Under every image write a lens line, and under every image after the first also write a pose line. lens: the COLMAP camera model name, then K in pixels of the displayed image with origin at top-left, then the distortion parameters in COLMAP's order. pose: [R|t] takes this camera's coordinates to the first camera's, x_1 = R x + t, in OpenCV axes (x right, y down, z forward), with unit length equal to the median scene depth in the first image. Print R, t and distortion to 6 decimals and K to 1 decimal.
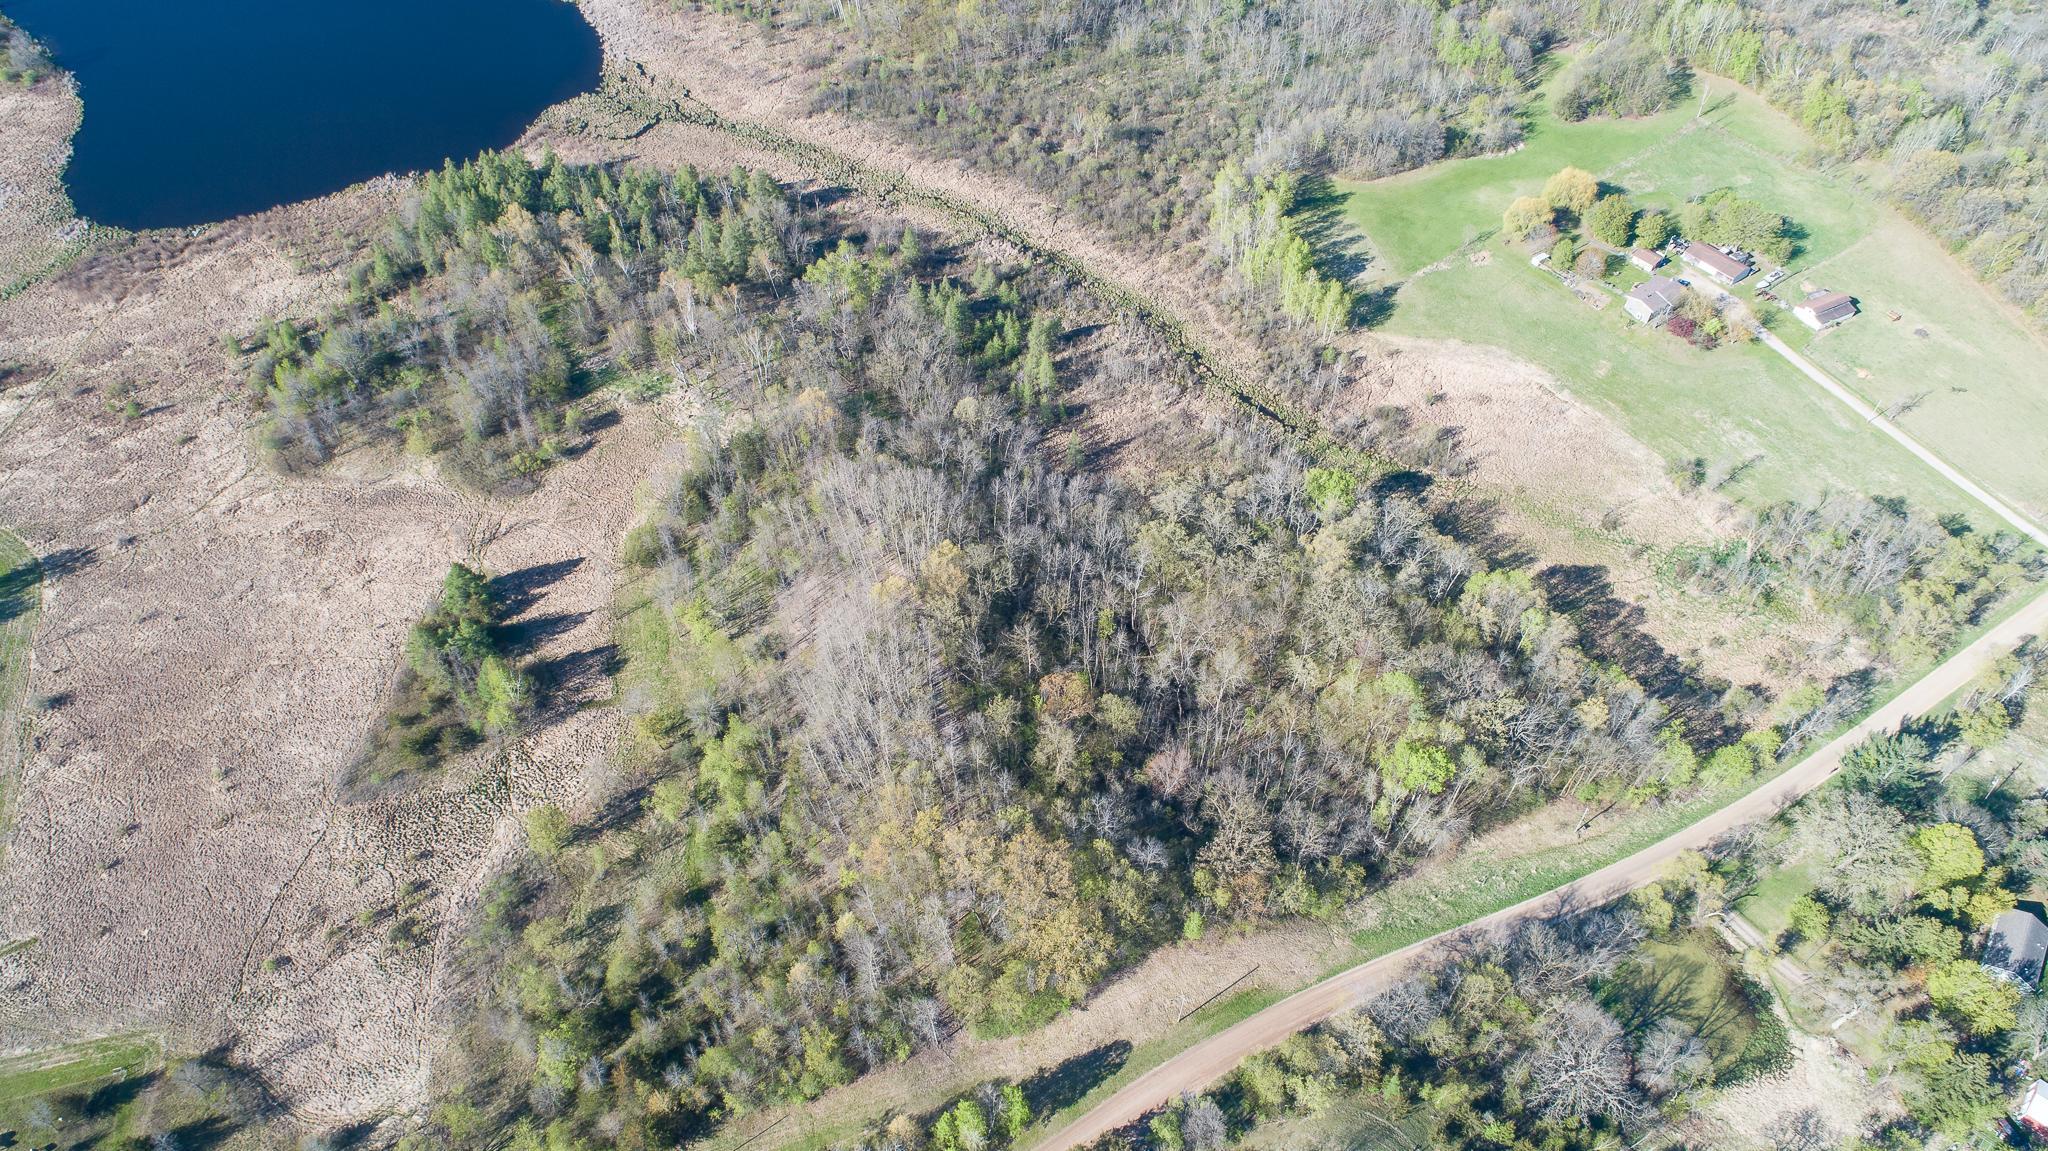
lens RADIAL K [[1375.2, 0, 1022.7], [0, 1375.2, 583.6], [0, 0, 1]] dist [-0.018189, 0.009604]
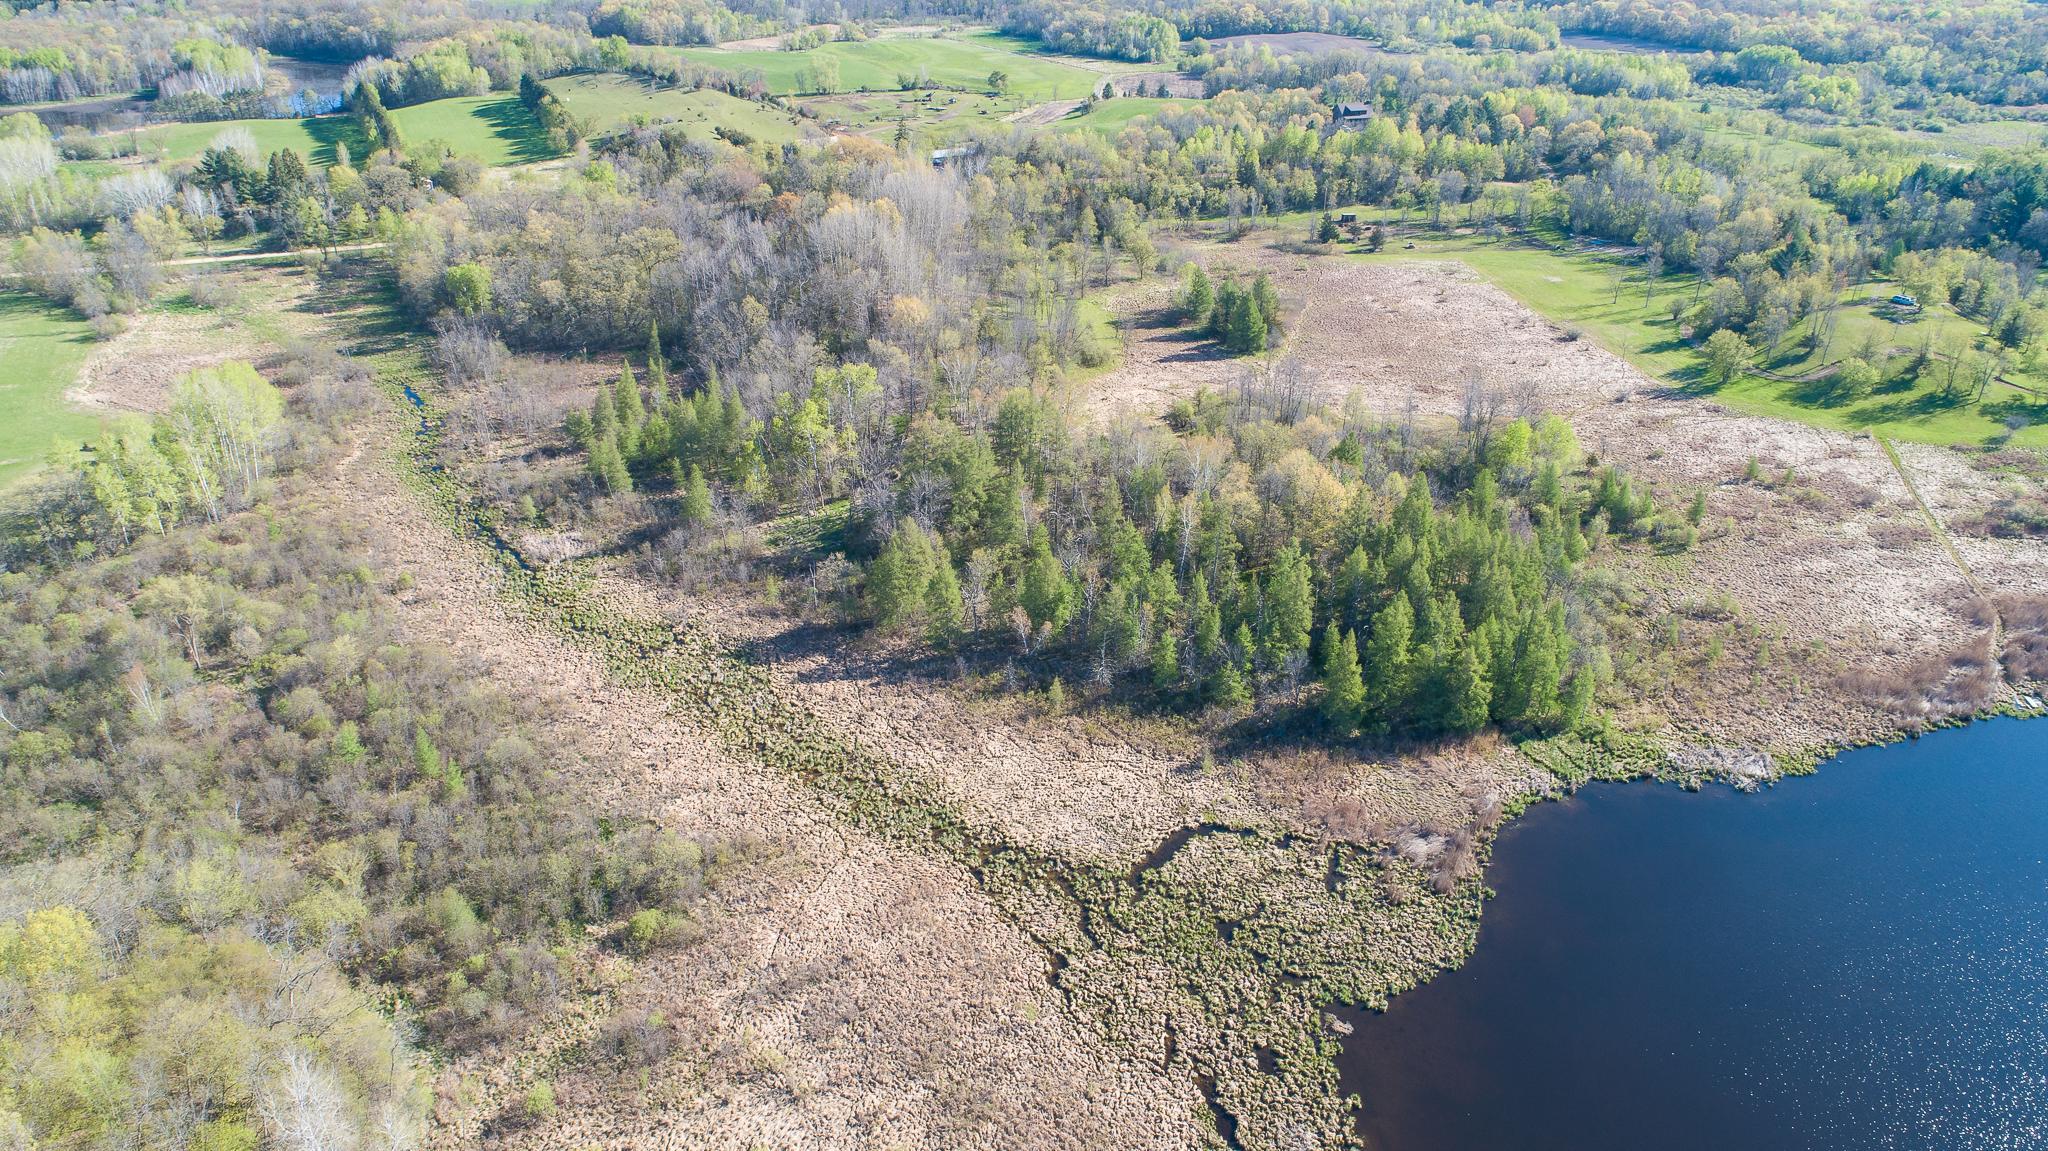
lens RADIAL K [[1375.2, 0, 1026.1], [0, 1375.2, 585.7], [0, 0, 1]] dist [-0.018189, 0.009604]
pose [[-0.983391, -0.099317, 0.151917, -0.358784], [0.122980, 0.250973, 0.960150, -0.895996], [-0.133486, 0.962886, -0.234591, 1.277527]]
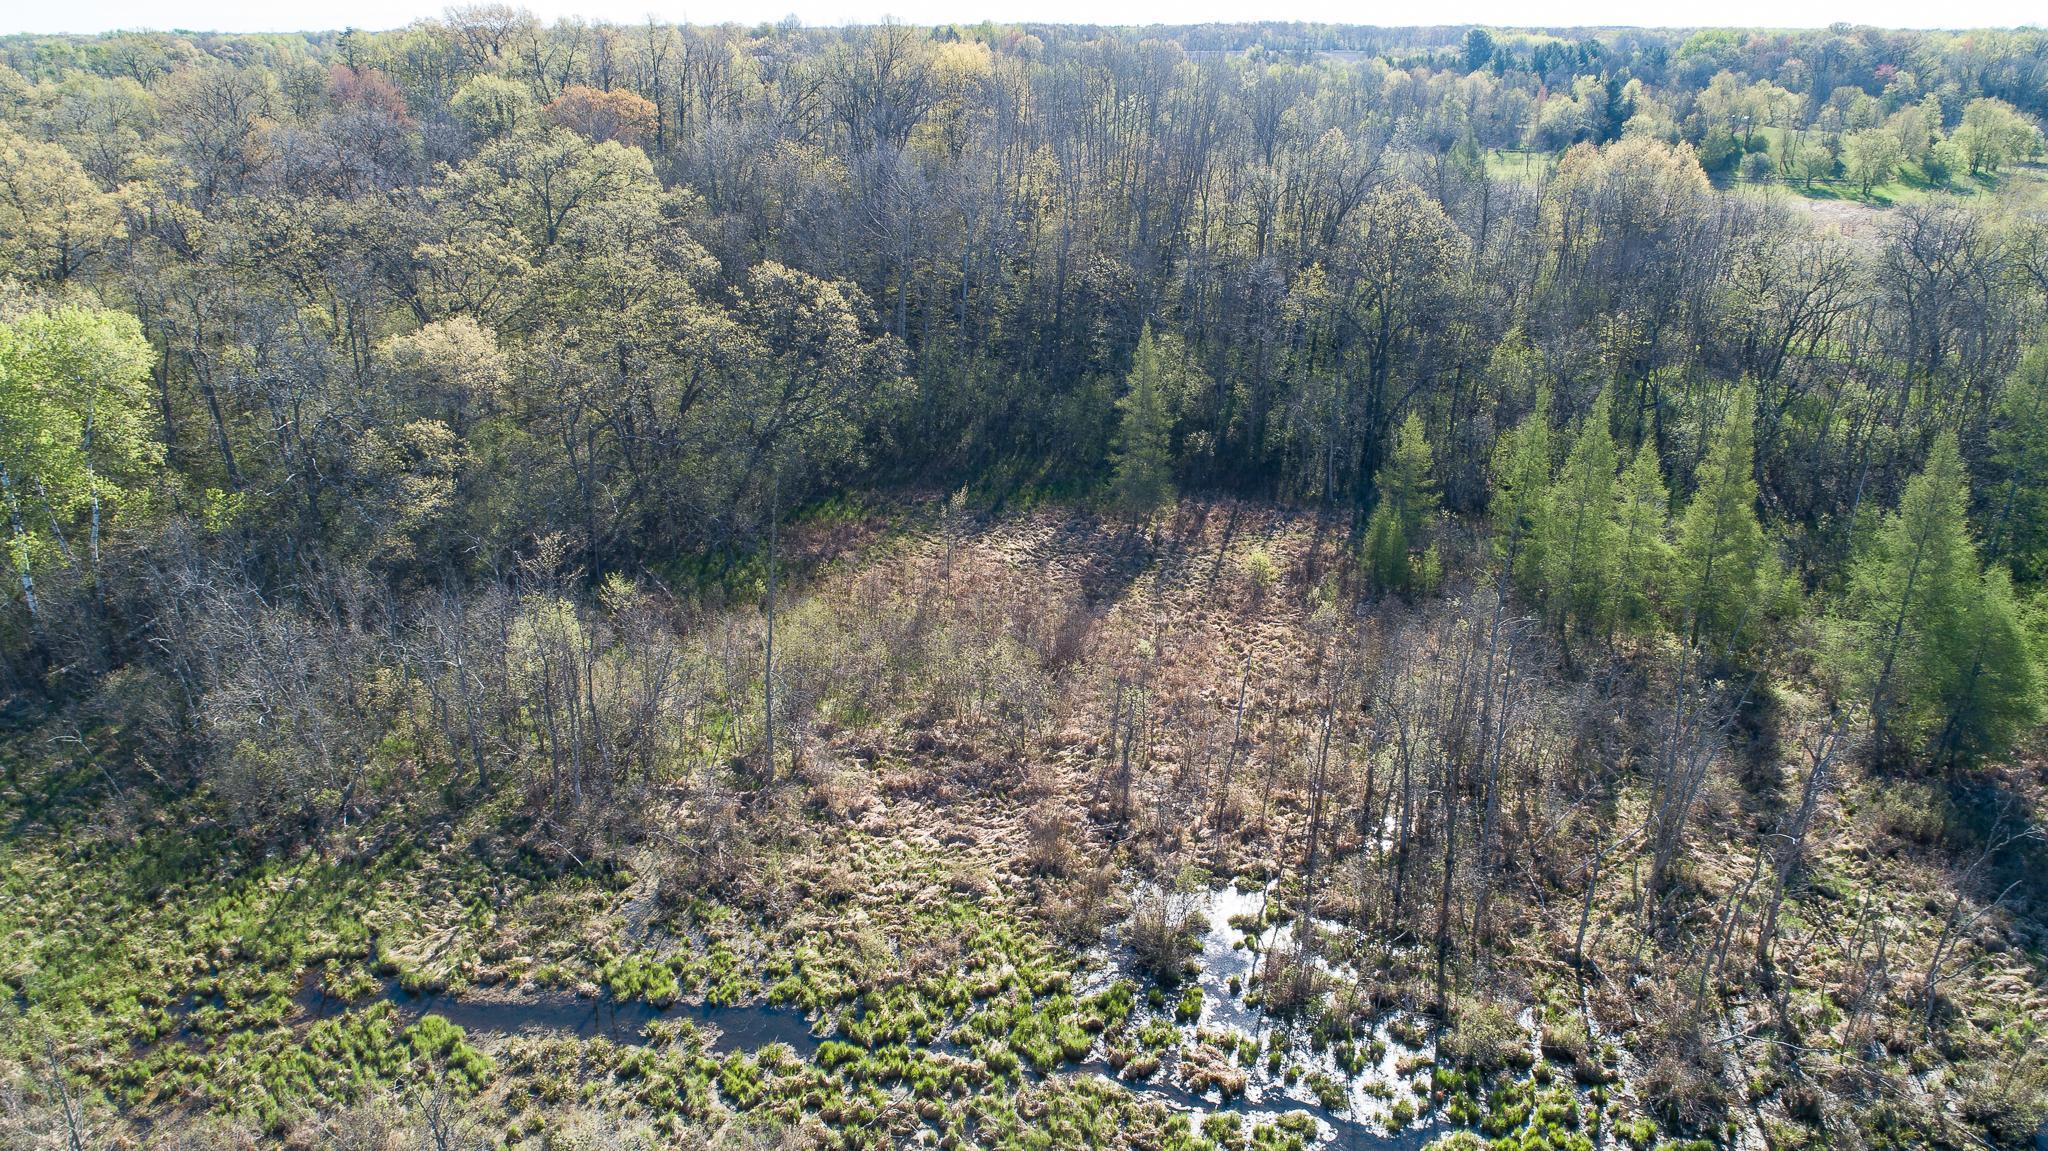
lens RADIAL K [[1375.2, 0, 1026.1], [0, 1375.2, 622.4], [0, 0, 1]] dist [-0.018189, 0.009604]
pose [[-0.758857, 0.251639, -0.600678, 0.214876], [-0.491458, 0.383924, 0.781710, -0.268290], [0.427324, 0.888414, -0.167674, 1.012004]]
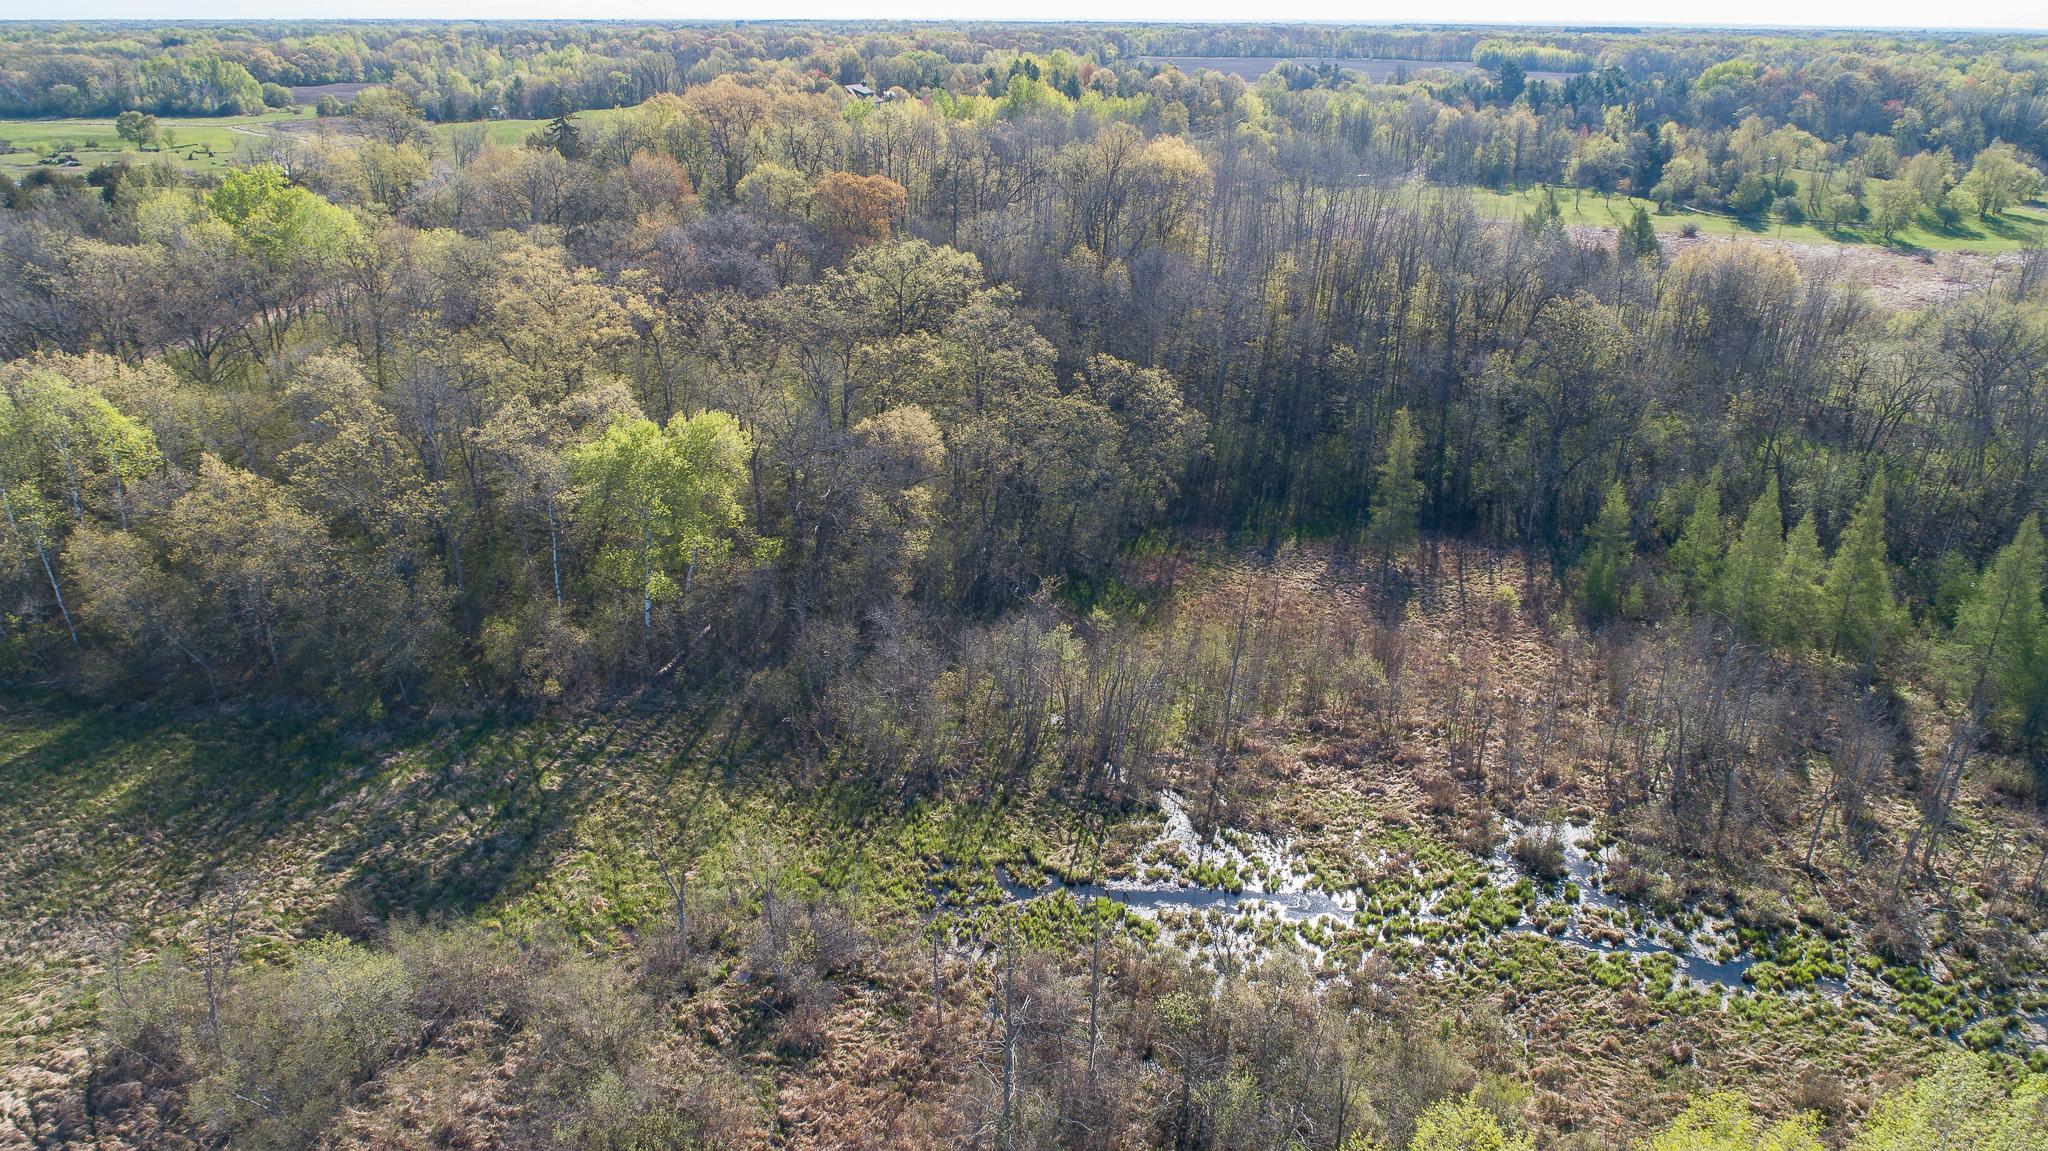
lens RADIAL K [[1375.2, 0, 1025.7], [0, 1375.2, 579.6], [0, 0, 1]] dist [-0.018189, 0.009604]
pose [[-0.757285, 0.233662, -0.609854, 0.314336], [-0.499301, 0.394779, 0.771264, -0.297636], [0.420972, 0.888567, -0.182292, 0.989449]]
